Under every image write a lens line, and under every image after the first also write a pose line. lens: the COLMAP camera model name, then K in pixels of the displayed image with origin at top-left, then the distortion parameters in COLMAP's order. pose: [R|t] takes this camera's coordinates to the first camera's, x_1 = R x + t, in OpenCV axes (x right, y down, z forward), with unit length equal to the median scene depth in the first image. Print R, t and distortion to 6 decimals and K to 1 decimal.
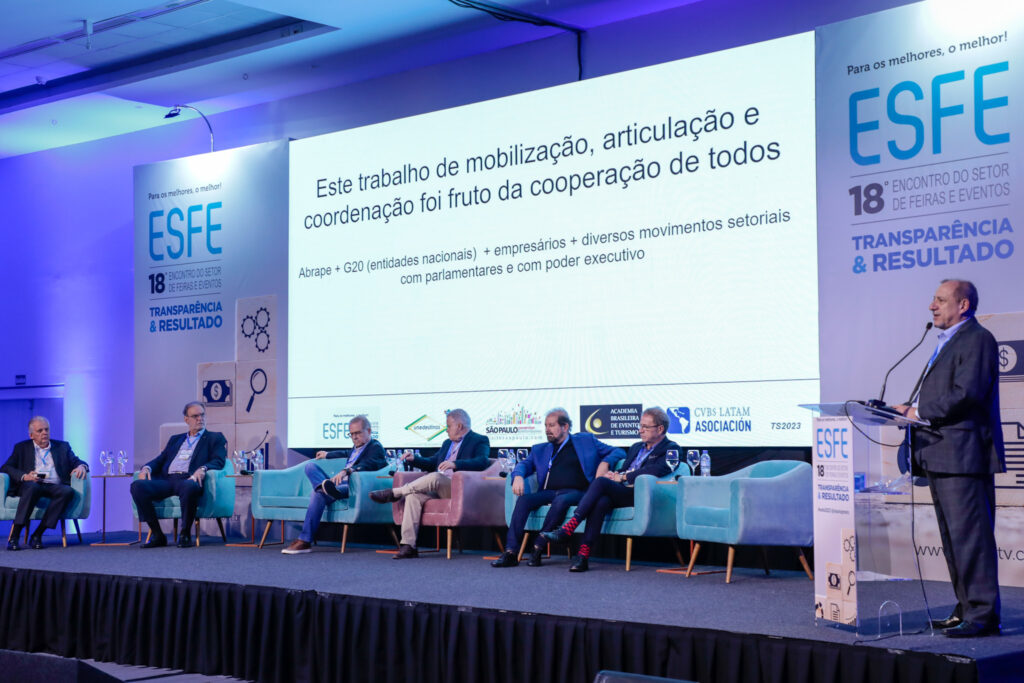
lens RADIAL K [[1673.3, 0, 508.5], [0, 1673.3, 344.0], [0, 0, 1]] dist [0.106460, 0.000000]
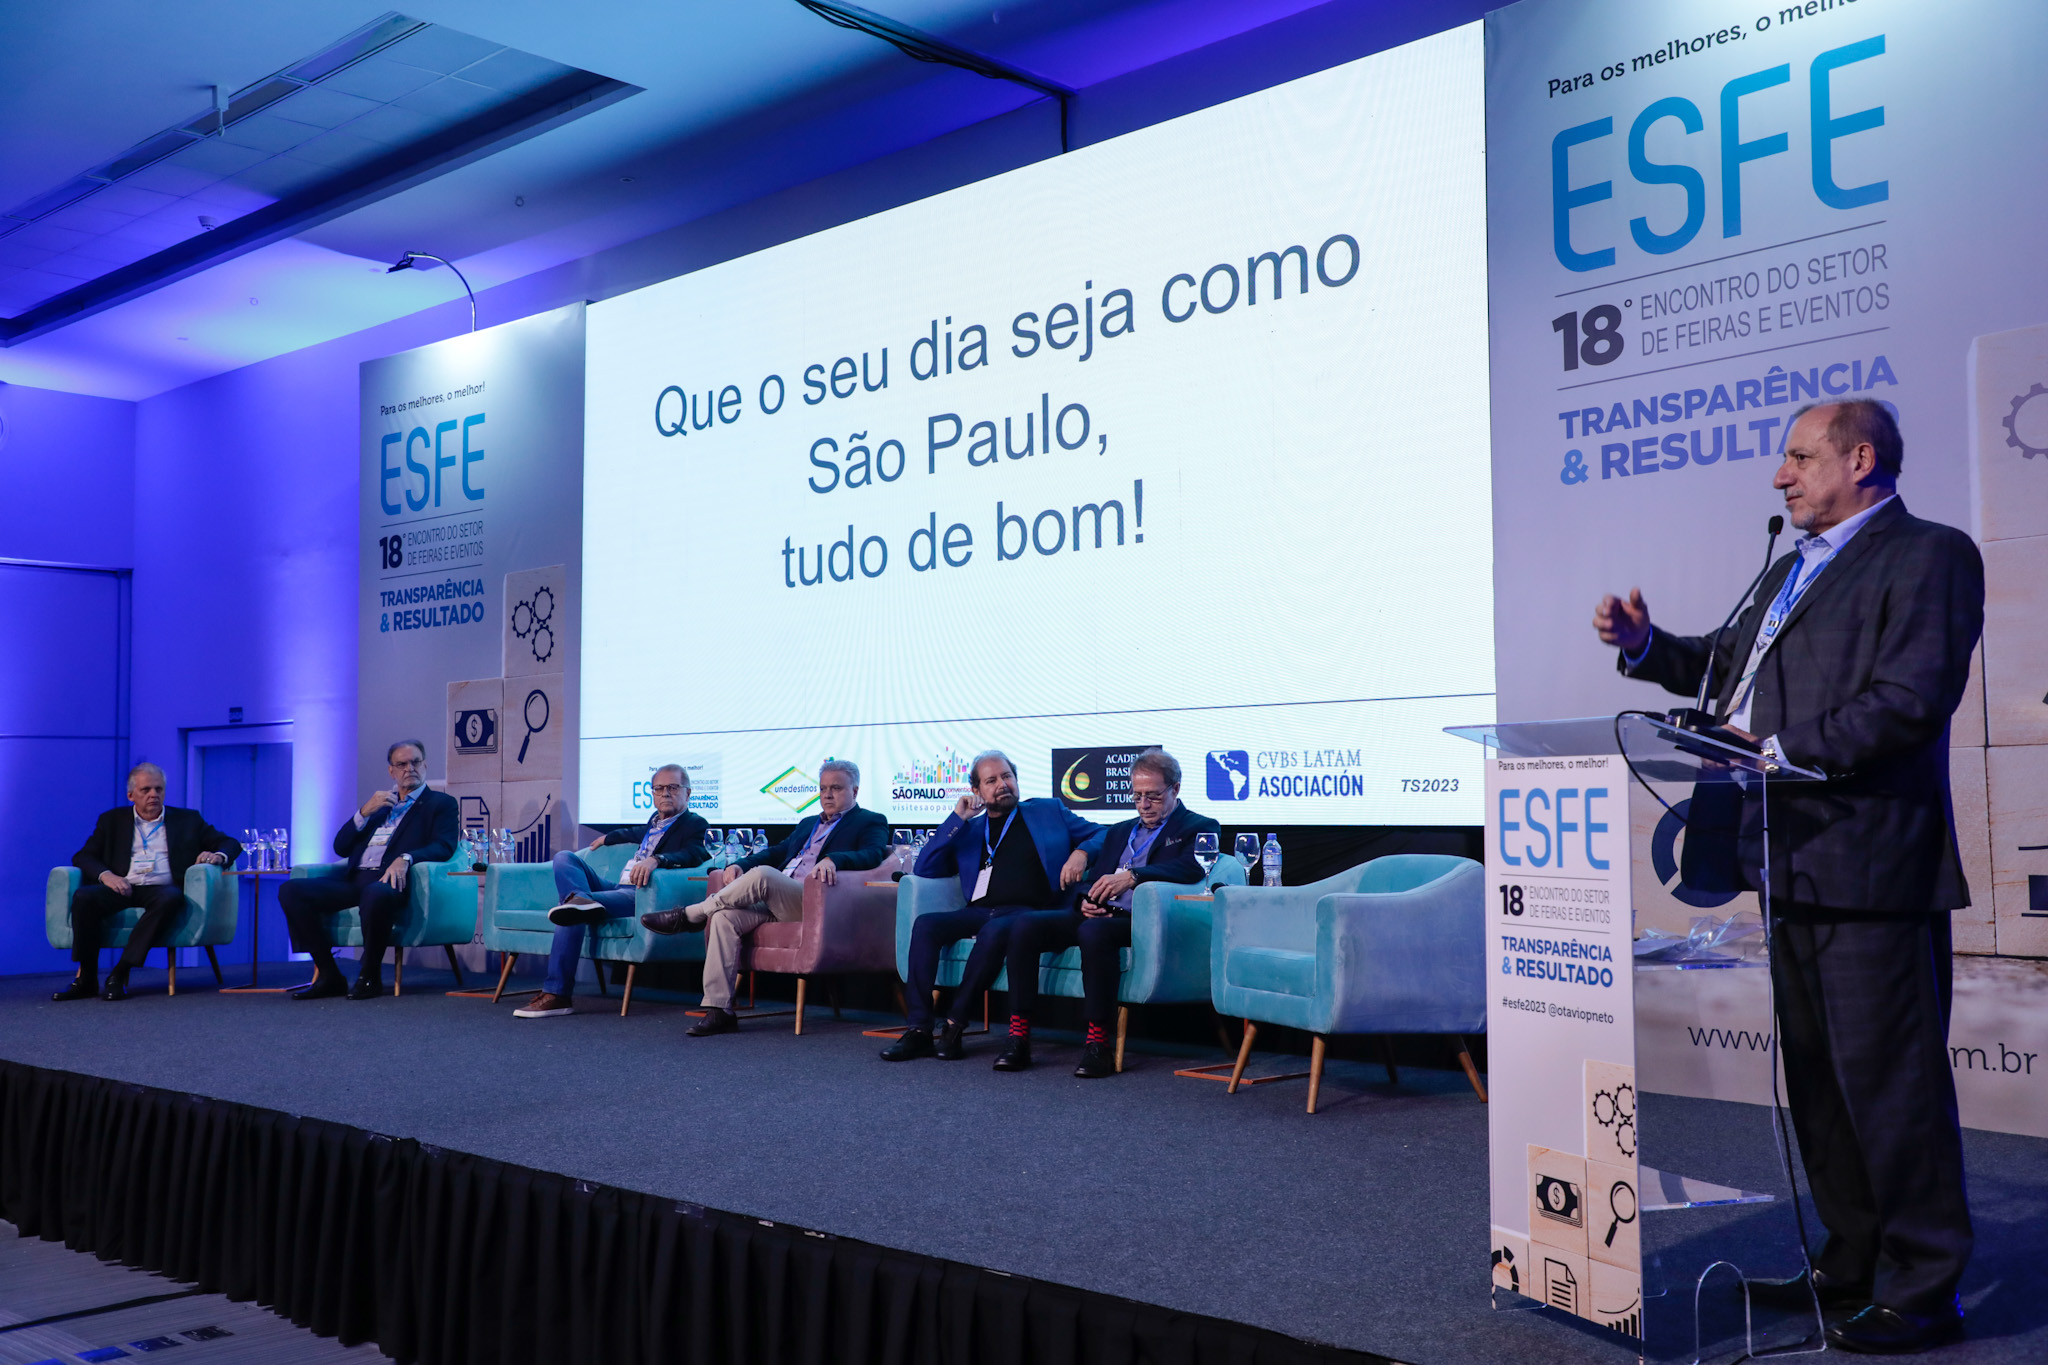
lens RADIAL K [[2011.8, 0, 1074.3], [0, 2011.8, 684.2], [0, 0, 1]] dist [0.010421, 0.000000]
pose [[0.999989, 0.000114, -0.004583, 0.056688], [-0.000126, 0.999996, -0.002728, 0.018693], [0.004582, 0.002729, 0.999986, 0.366279]]
